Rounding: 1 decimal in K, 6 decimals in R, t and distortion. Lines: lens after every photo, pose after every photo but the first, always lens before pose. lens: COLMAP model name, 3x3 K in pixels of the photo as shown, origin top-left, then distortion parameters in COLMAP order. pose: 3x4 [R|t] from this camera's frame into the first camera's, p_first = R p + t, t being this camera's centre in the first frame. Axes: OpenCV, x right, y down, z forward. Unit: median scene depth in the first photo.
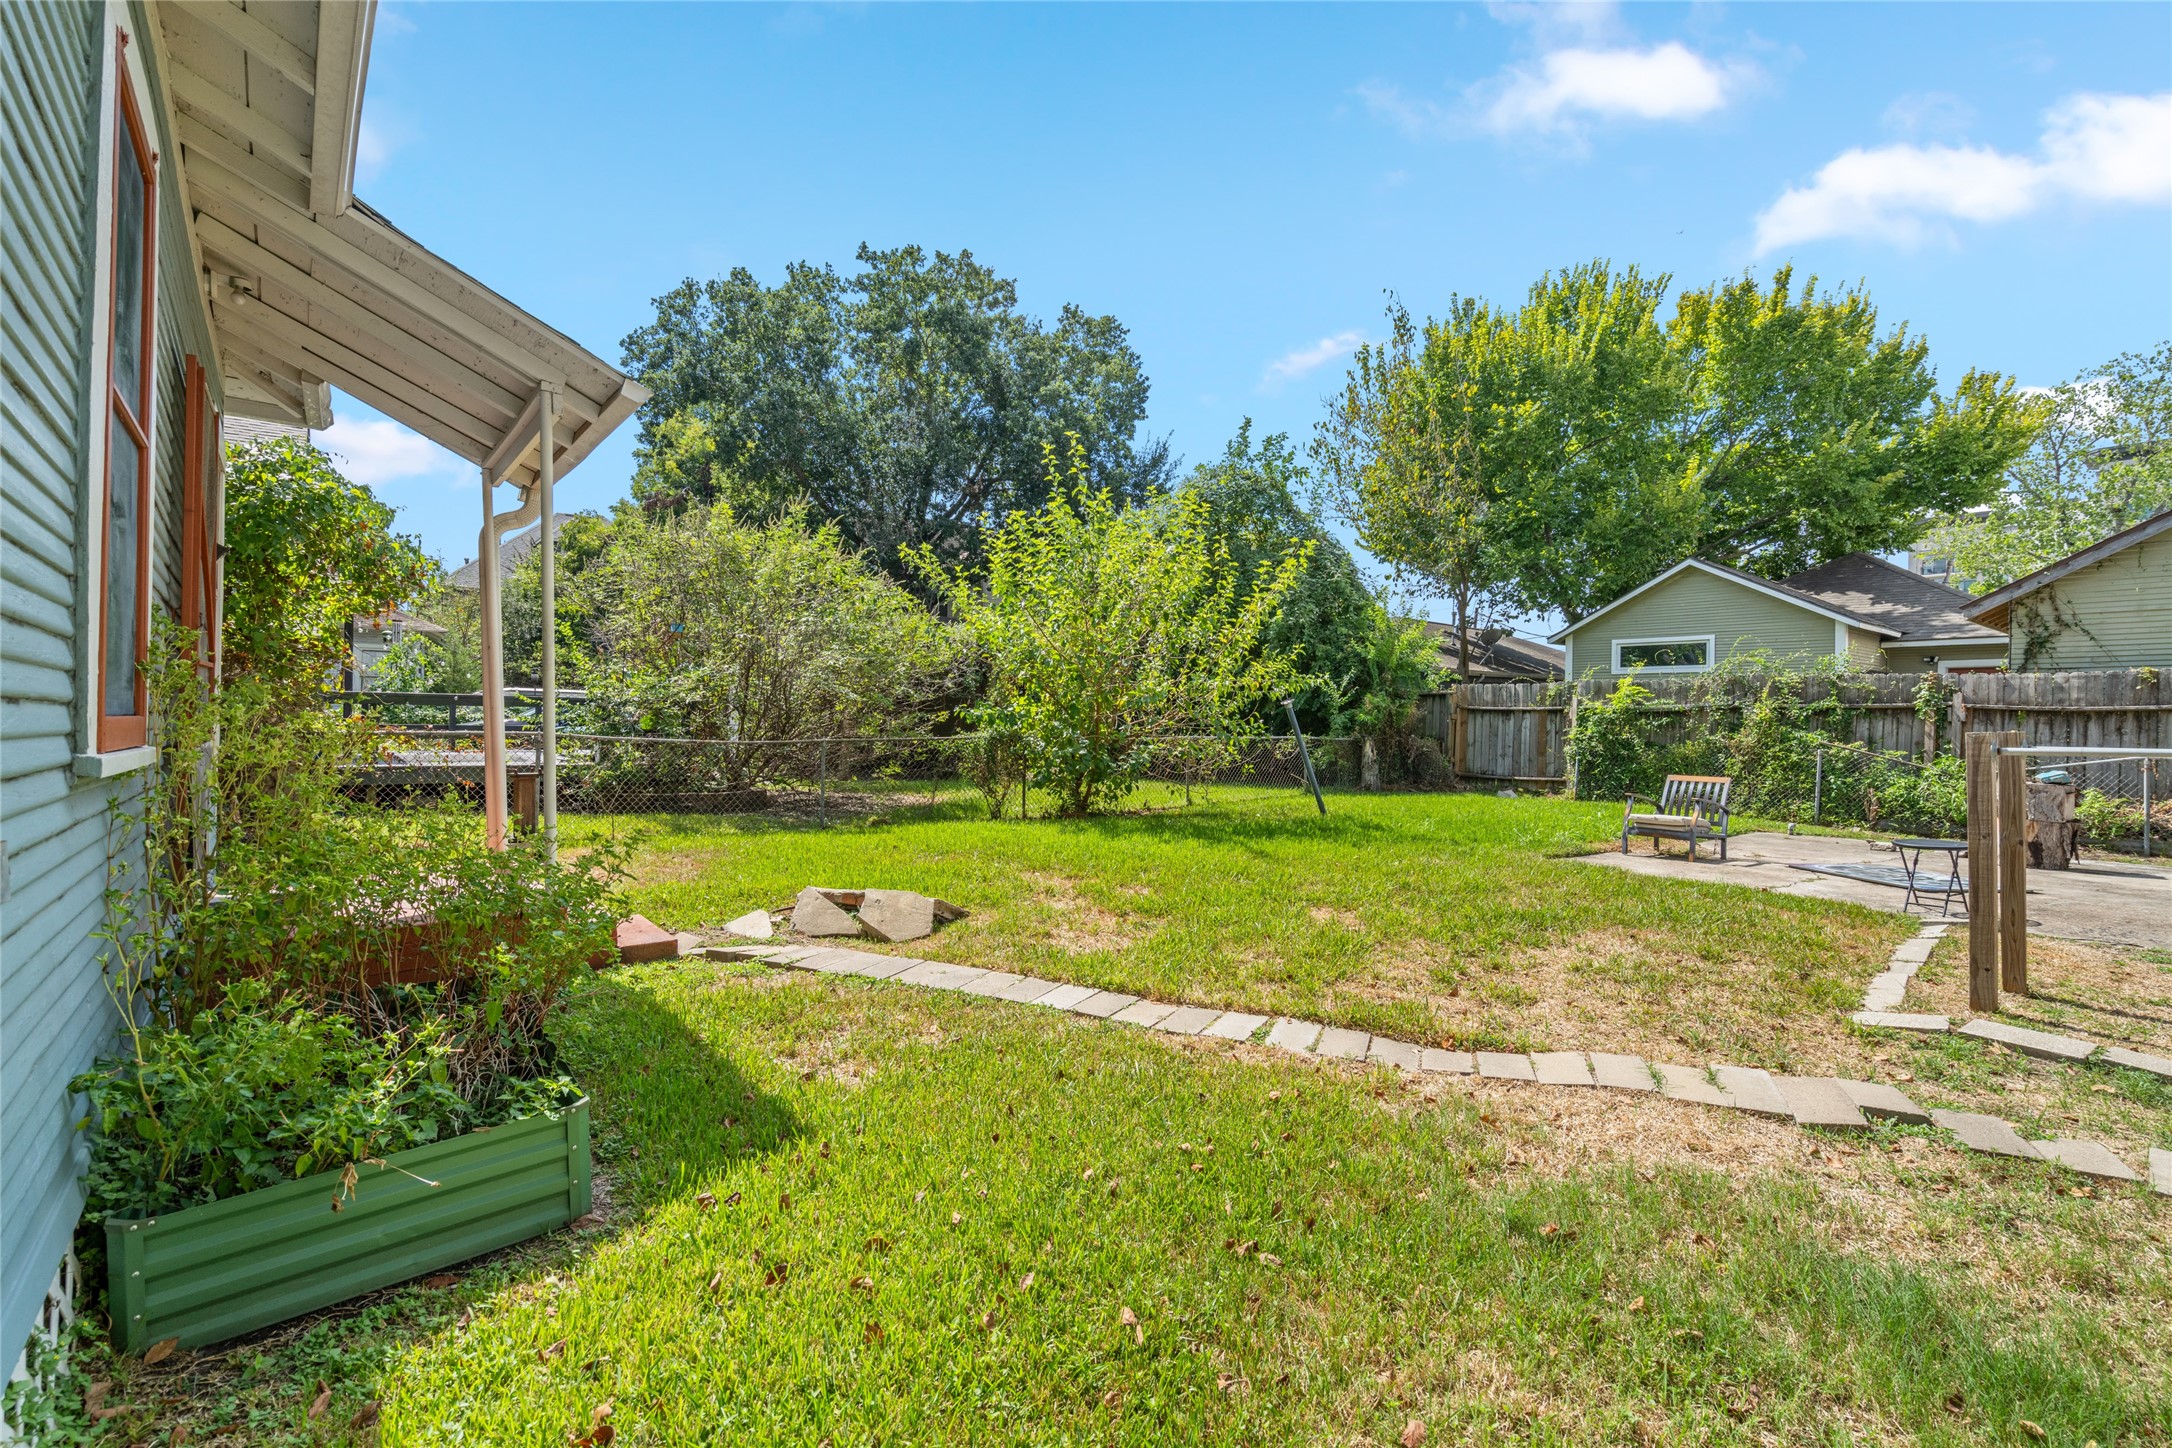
lens RADIAL K [[983.4, 0, 1108.1], [0, 983.4, 724.4], [0, 0, 1]] dist [-0.003001, 0.000579]
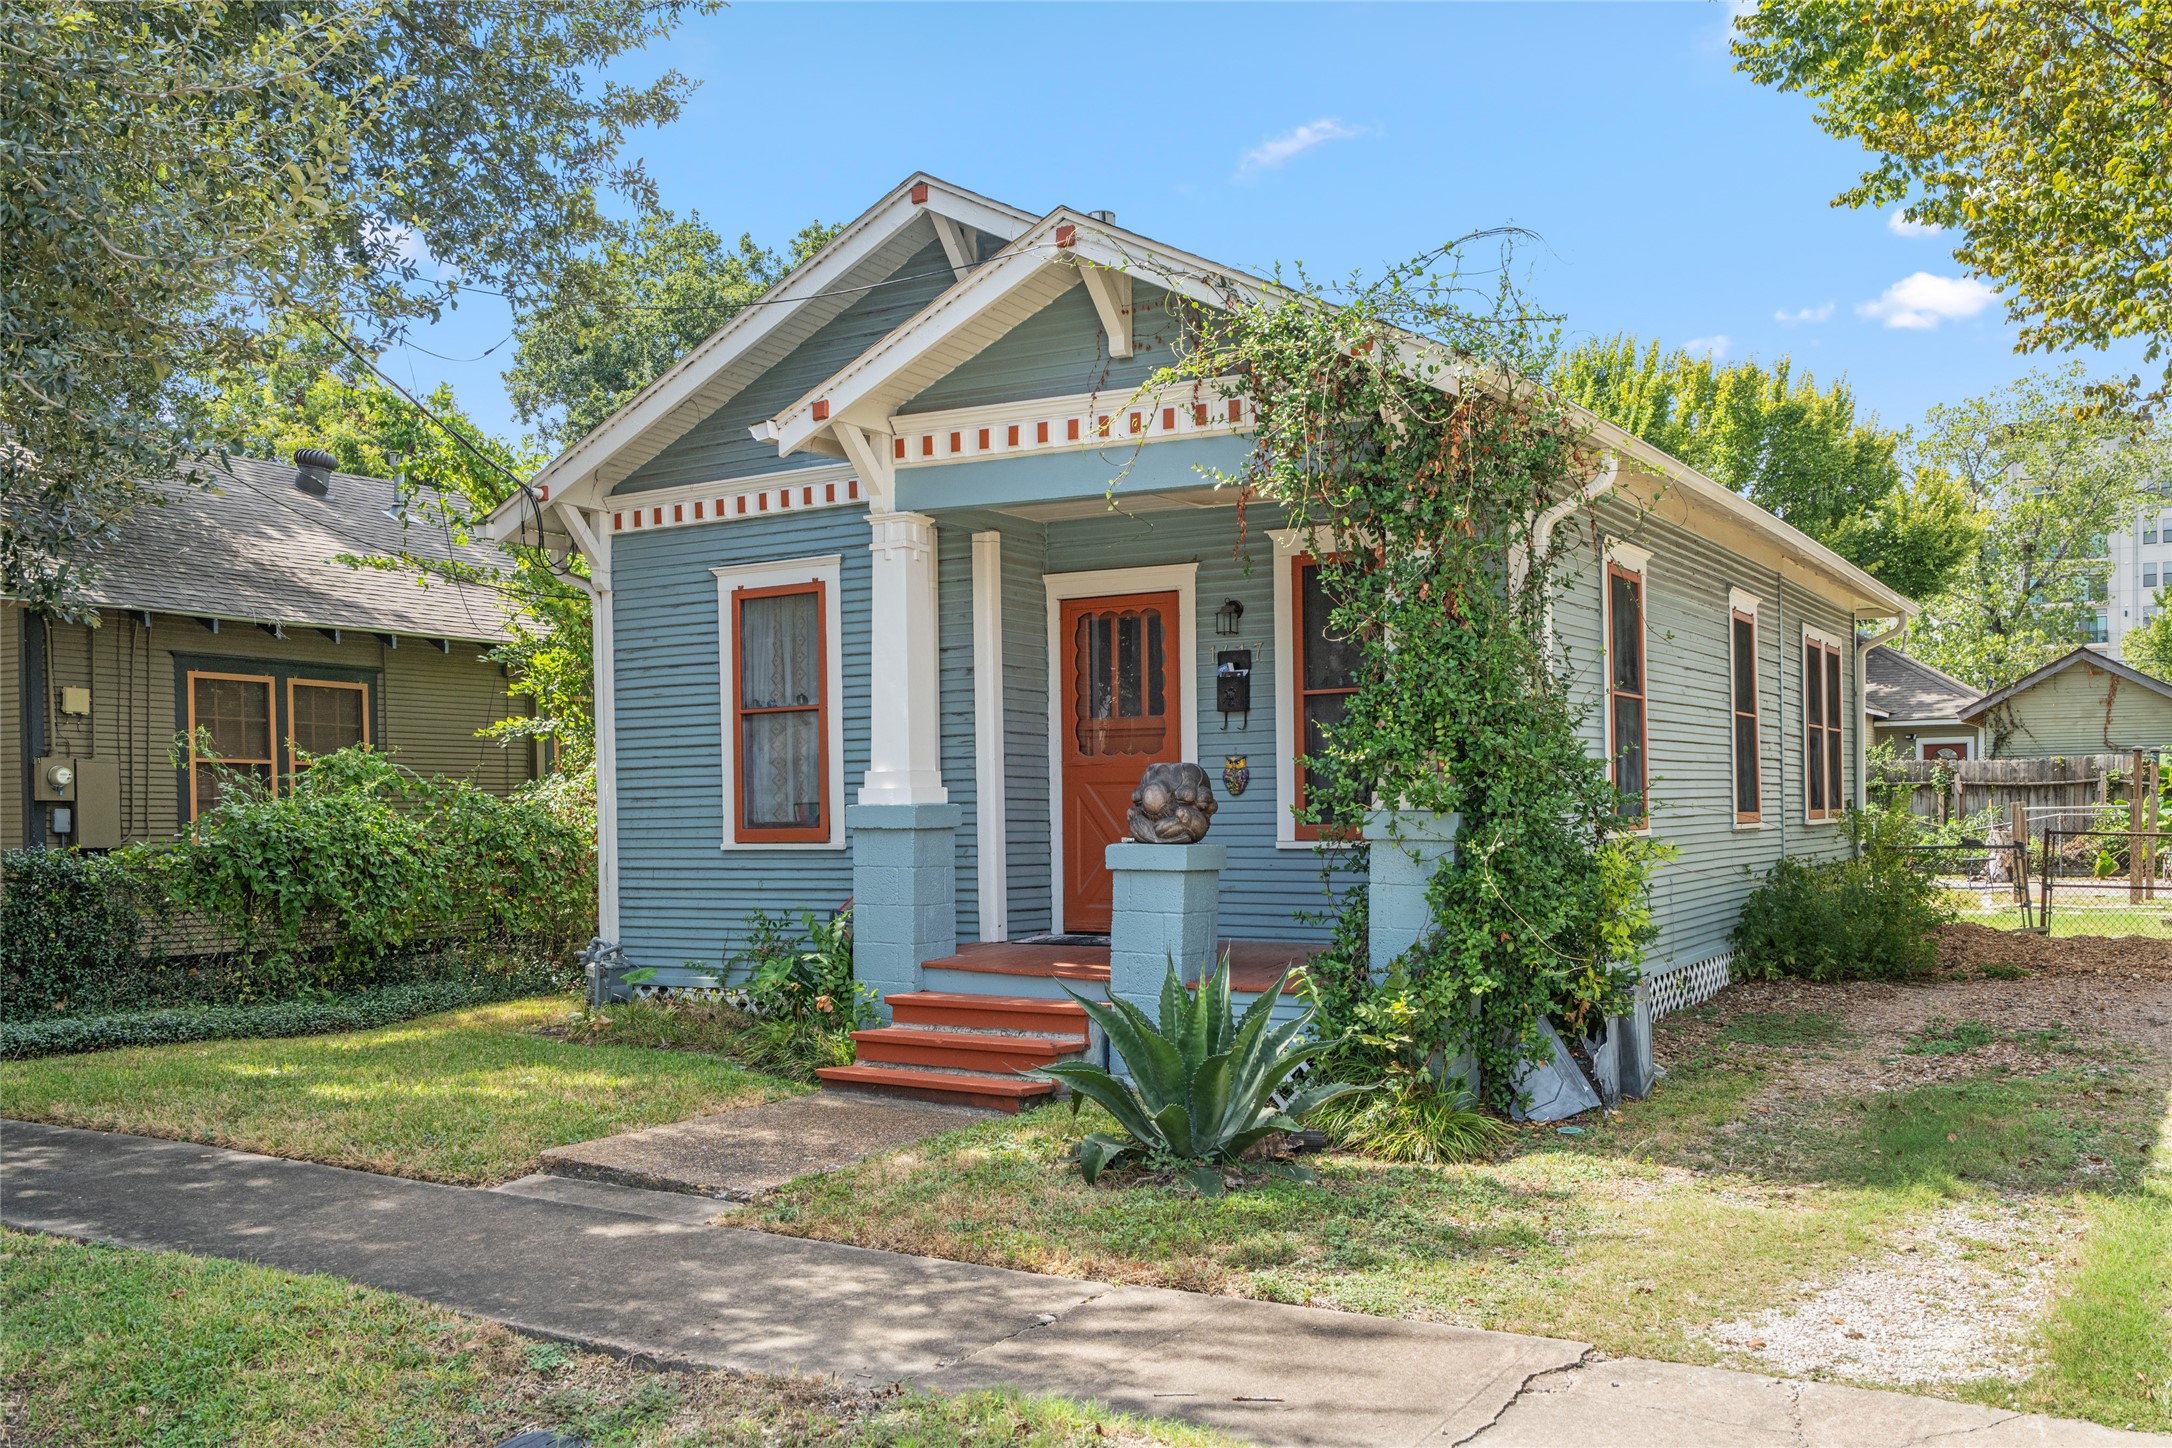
lens RADIAL K [[1889.3, 0, 1092.6], [0, 1889.3, 834.1], [0, 0, 1]] dist [-0.021749, -0.001655]
pose [[0.944931, -0.027934, 0.326077, -1.179157], [0.026080, 0.999609, 0.010055, -0.005121], [-0.326230, -0.000997, 0.945290, -1.137255]]
